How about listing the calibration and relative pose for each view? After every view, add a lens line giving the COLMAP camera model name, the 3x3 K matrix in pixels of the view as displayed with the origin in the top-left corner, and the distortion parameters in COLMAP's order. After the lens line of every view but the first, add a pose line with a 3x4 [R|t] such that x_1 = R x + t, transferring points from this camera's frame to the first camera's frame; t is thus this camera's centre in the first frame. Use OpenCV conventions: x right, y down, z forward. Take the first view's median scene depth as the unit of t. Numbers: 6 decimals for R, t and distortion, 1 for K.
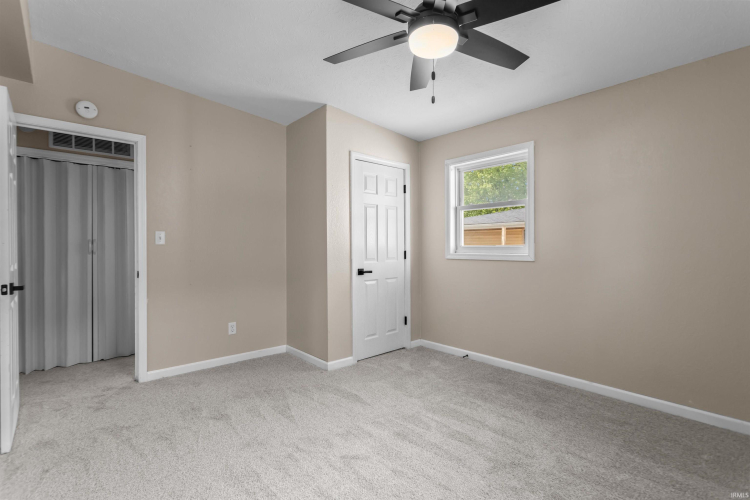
lens RADIAL K [[351.4, 0, 376.9], [0, 351.4, 243.8], [0, 0, 1]] dist [0.001973, 0.000532]
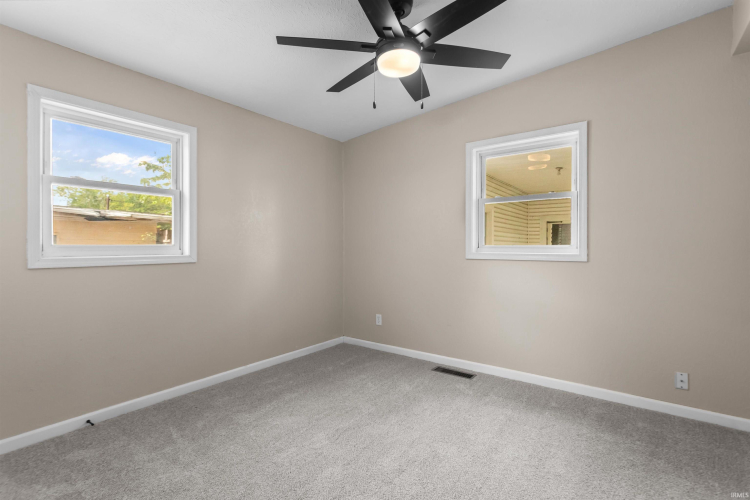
lens RADIAL K [[351.4, 0, 376.9], [0, 351.4, 243.8], [0, 0, 1]] dist [0.001973, 0.000532]
pose [[-0.181233, 0.005400, 0.983425, -0.518066], [-0.007249, 0.999950, -0.006827, 0.005805], [-0.983414, -0.008366, -0.181185, 0.710076]]
